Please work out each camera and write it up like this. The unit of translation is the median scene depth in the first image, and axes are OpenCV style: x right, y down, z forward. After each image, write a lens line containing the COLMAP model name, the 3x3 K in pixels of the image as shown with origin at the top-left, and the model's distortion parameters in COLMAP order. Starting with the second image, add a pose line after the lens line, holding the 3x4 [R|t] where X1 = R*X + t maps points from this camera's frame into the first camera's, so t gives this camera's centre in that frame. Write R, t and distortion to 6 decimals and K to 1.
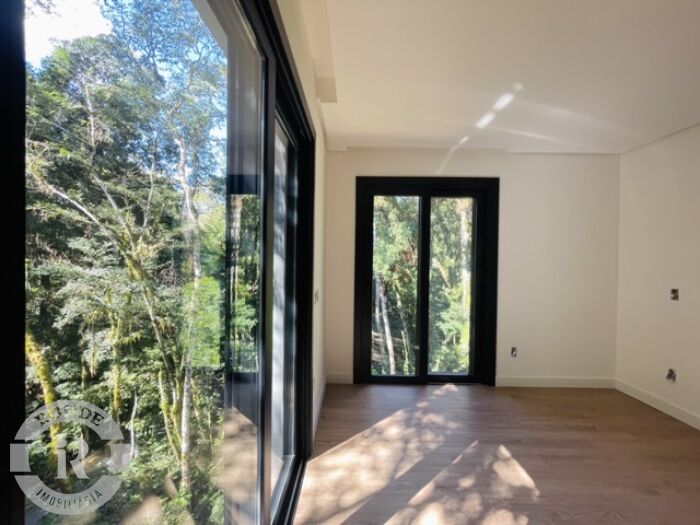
lens RADIAL K [[284.6, 0, 350.0], [0, 284.6, 262.5], [0, 0, 1]] dist [0.000246, -0.000104]
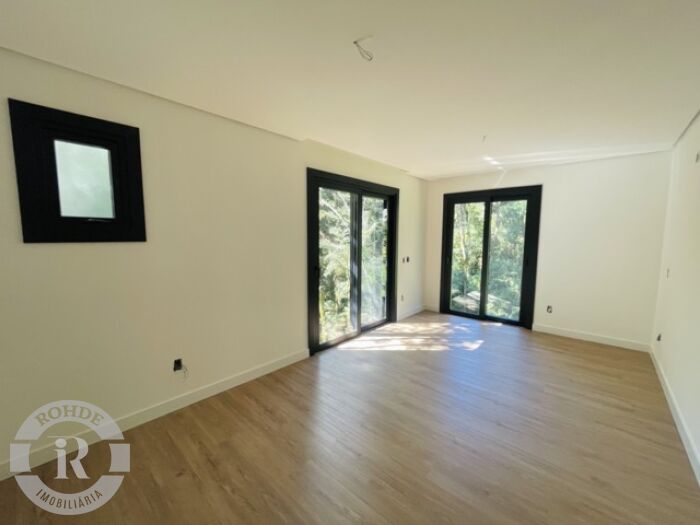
lens RADIAL K [[284.6, 0, 350.0], [0, 284.6, 262.5], [0, 0, 1]] dist [0.000246, -0.000104]
pose [[0.753881, 0.054558, -0.654742, 0.301341], [-0.003175, 0.996837, 0.079408, -0.010289], [0.657004, -0.057786, 0.751669, -0.279565]]
